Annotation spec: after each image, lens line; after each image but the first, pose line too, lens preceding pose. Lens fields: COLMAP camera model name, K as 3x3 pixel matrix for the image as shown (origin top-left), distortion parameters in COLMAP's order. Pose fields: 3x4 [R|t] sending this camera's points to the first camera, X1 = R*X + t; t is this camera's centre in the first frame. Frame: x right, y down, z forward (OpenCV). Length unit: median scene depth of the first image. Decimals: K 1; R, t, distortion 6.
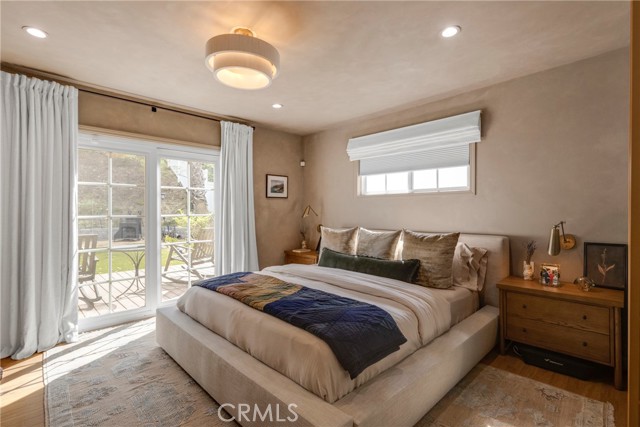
lens RADIAL K [[295.4, 0, 321.3], [0, 295.4, 211.9], [0, 0, 1]] dist [-0.002017, -0.000902]
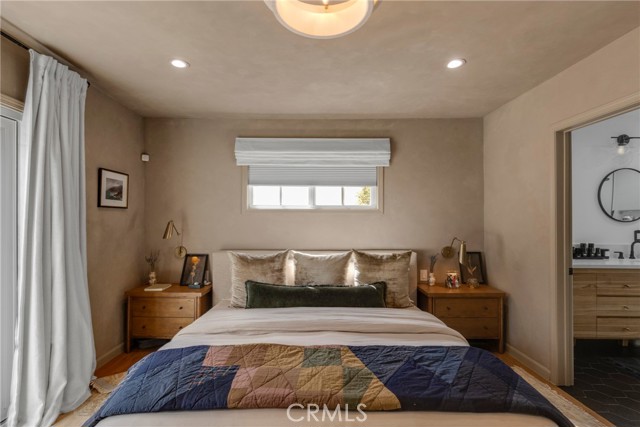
lens RADIAL K [[295.4, 0, 318.7], [0, 295.4, 217.5], [0, 0, 1]] dist [-0.002017, -0.000902]
pose [[0.705455, 0.012427, 0.708645, -0.361110], [-0.001132, 0.999865, -0.016407, -0.022549], [-0.708754, 0.010772, 0.705374, 0.334910]]
